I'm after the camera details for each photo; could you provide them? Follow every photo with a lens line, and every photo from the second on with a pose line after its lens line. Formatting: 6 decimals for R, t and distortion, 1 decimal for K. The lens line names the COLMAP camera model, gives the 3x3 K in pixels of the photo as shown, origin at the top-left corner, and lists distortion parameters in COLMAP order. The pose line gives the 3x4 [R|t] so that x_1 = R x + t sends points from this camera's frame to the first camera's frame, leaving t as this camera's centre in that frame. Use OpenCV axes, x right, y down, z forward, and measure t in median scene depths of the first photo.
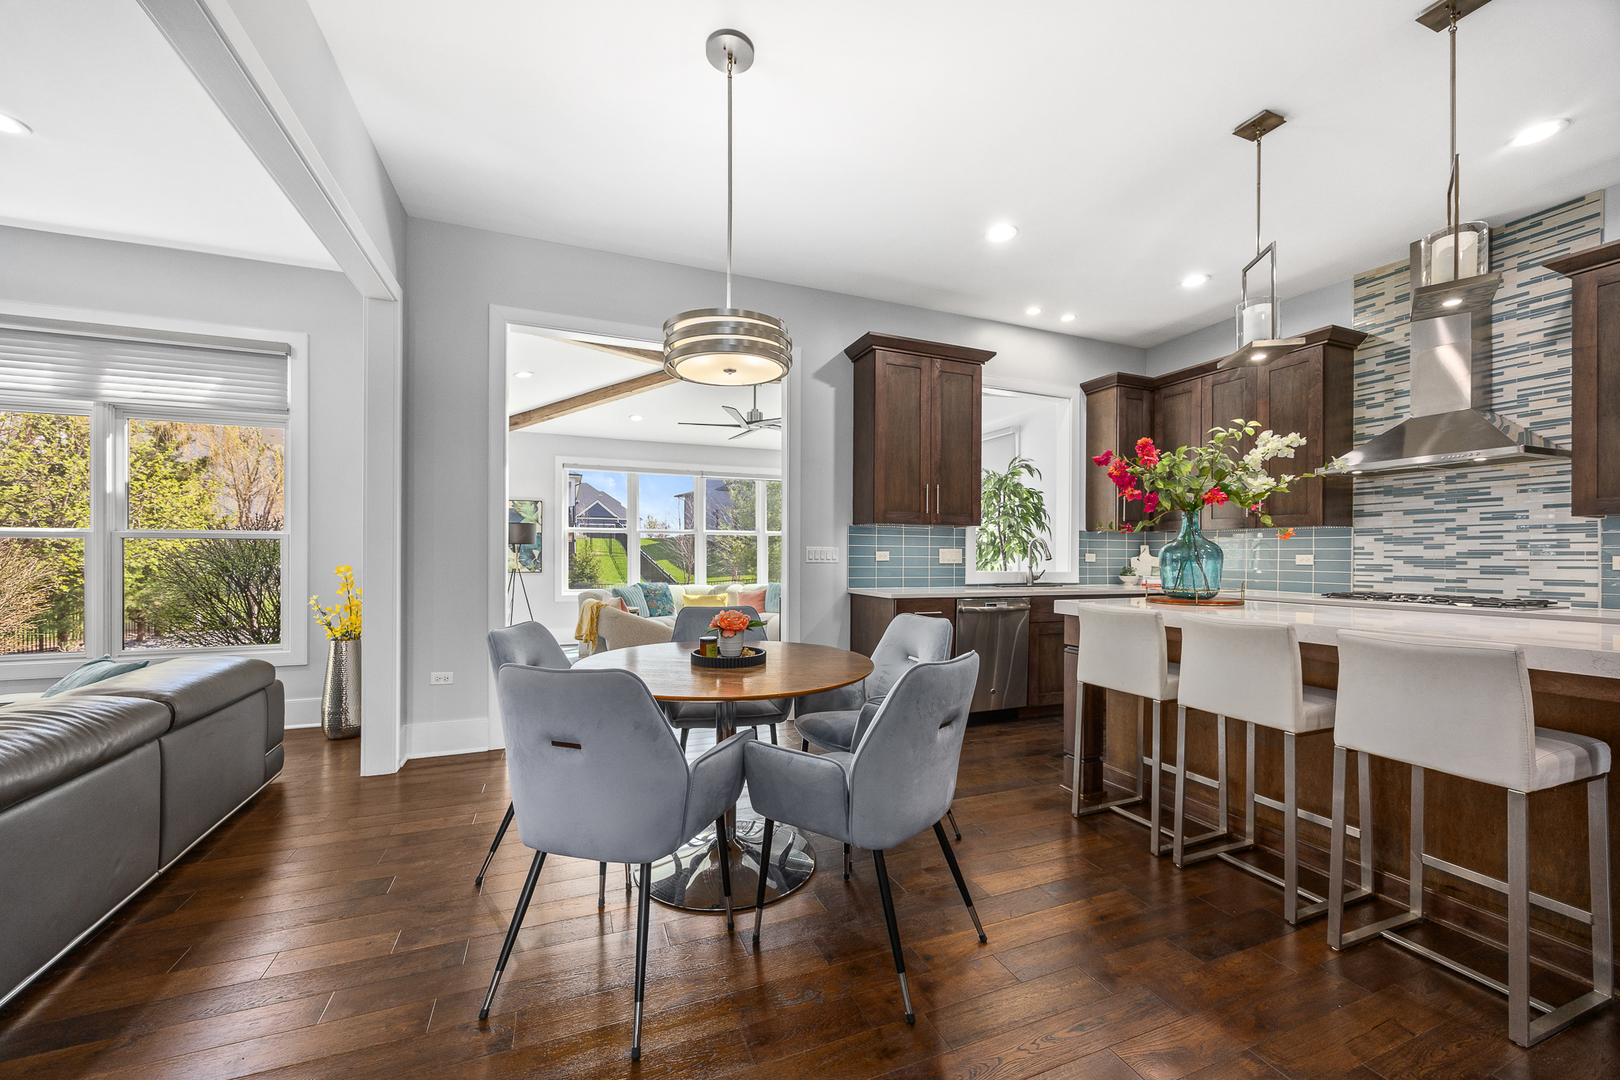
lens RADIAL K [[620.5, 0, 808.7], [0, 620.5, 554.8], [0, 0, 1]] dist [-0.000393, -0.000318]
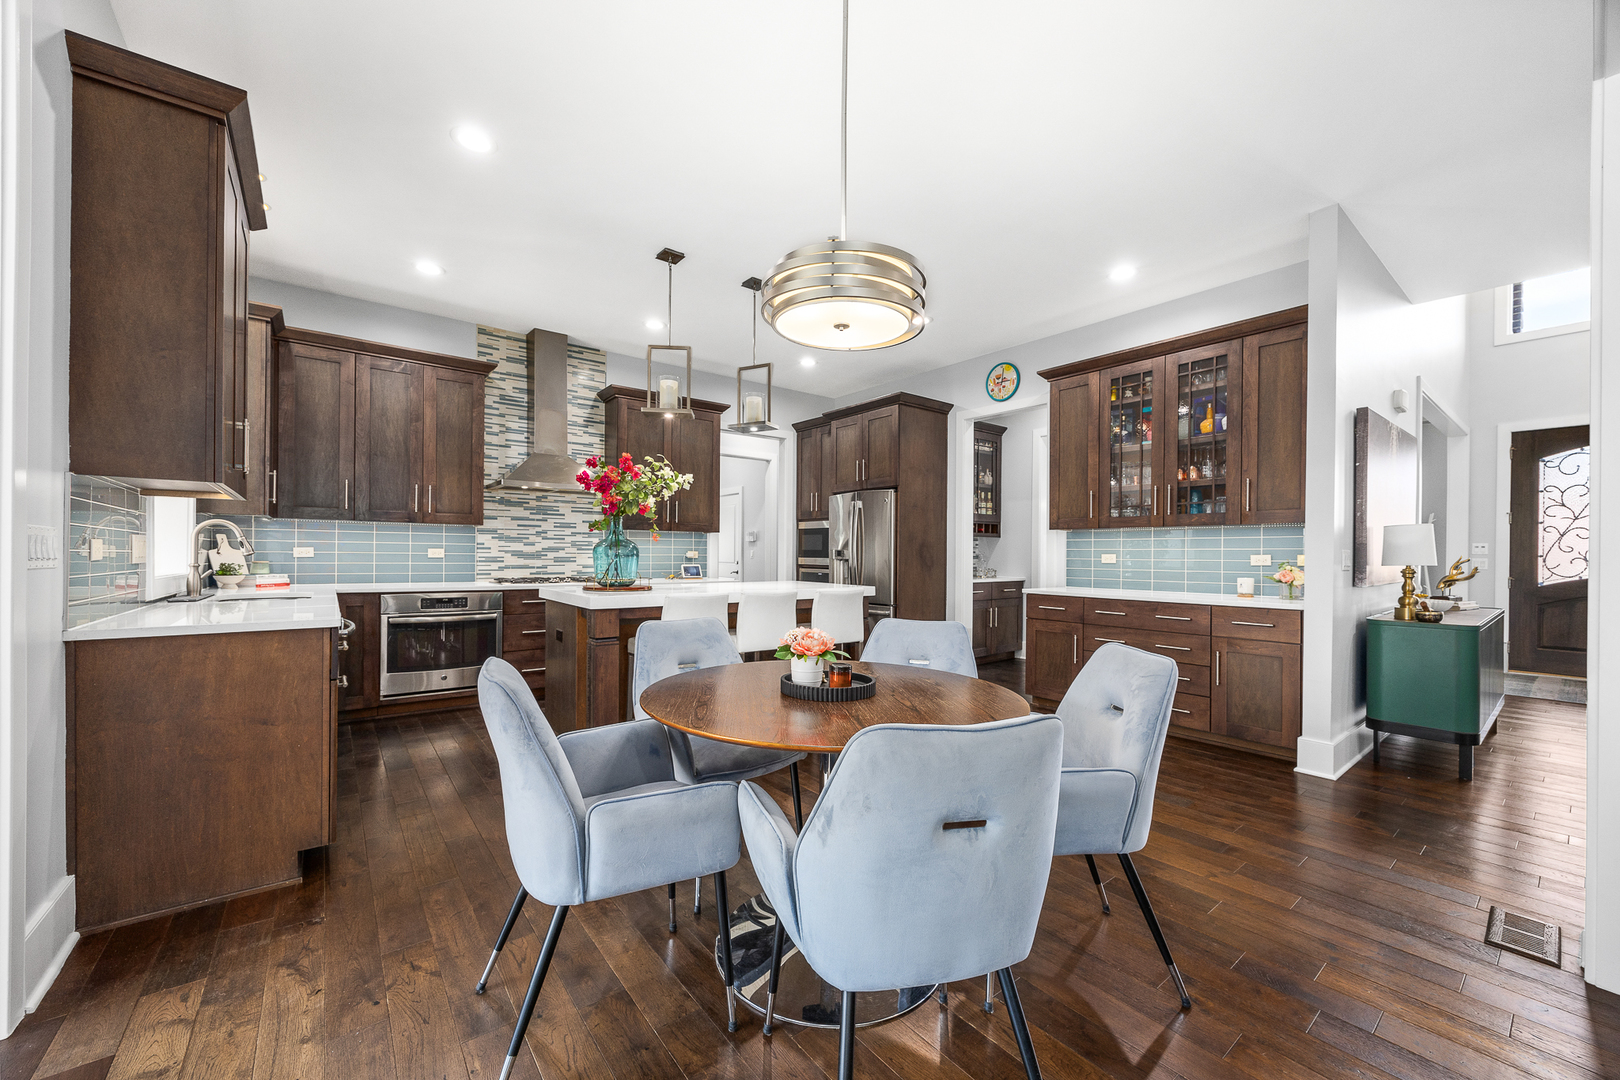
lens RADIAL K [[620.5, 0, 808.7], [0, 620.5, 554.8], [0, 0, 1]] dist [-0.000393, -0.000318]
pose [[-0.277608, -0.010694, 0.960635, -0.550808], [-0.011954, 0.999899, 0.007676, -0.006754], [-0.960620, -0.009352, -0.277708, 0.783472]]
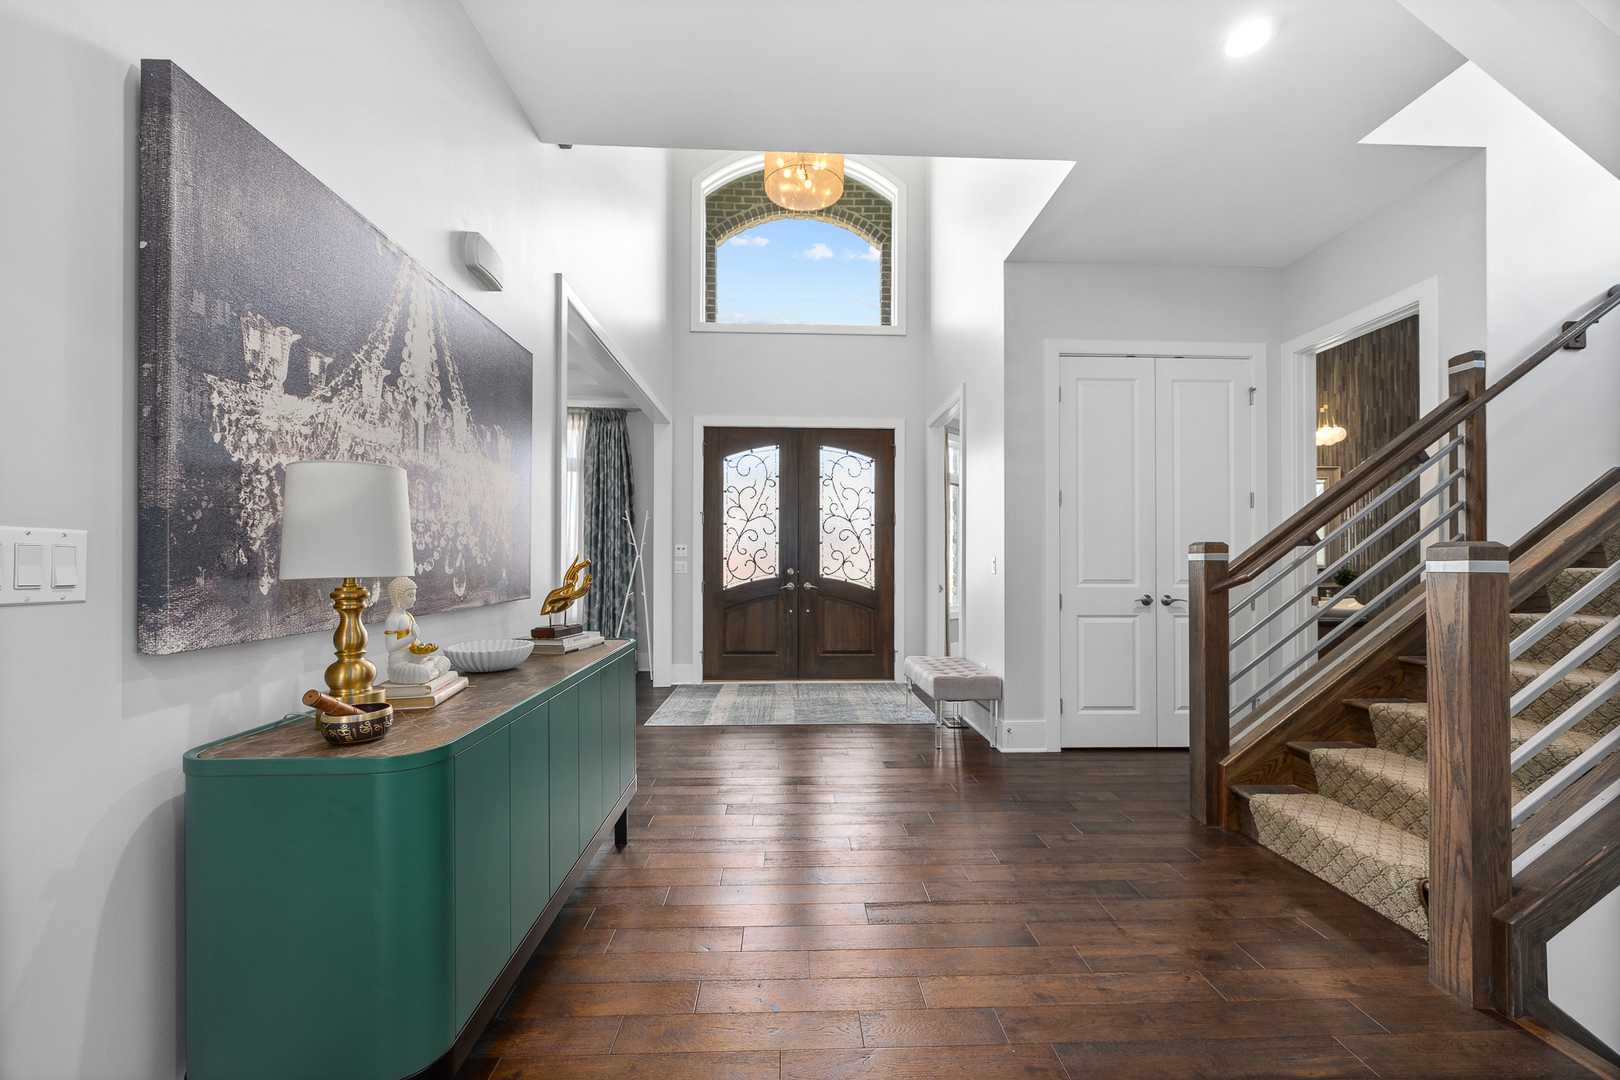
lens RADIAL K [[628.6, 0, 813.2], [0, 628.6, 555.3], [0, 0, 1]] dist [-0.000320, -0.000124]
pose [[-0.941570, -0.001749, 0.336813, -0.260981], [-0.006070, 0.999912, -0.011777, -0.004290], [-0.336763, -0.013134, -0.941498, -0.110200]]
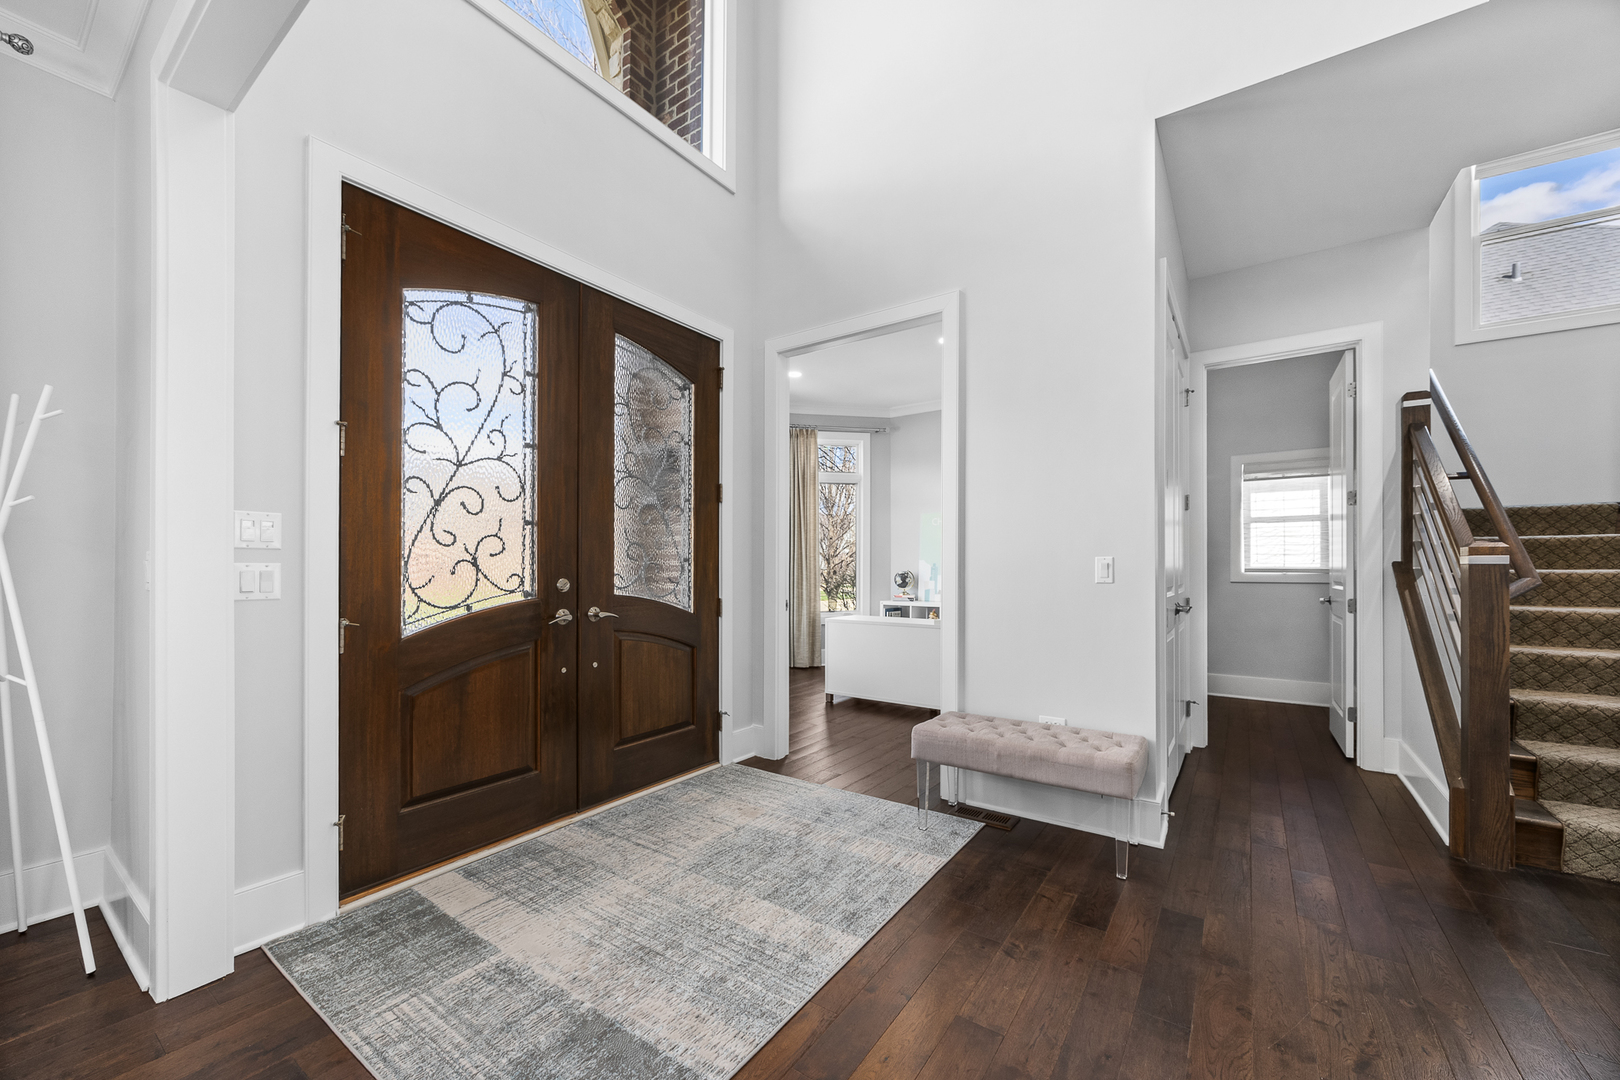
lens RADIAL K [[619.4, 0, 813.7], [0, 619.4, 559.6], [0, 0, 1]] dist [-0.001107, -0.000128]
pose [[-0.835525, -0.007427, -0.549402, 0.490783], [-0.002059, 0.999944, -0.010387, -0.004729], [0.549448, -0.007547, -0.835494, -0.825515]]
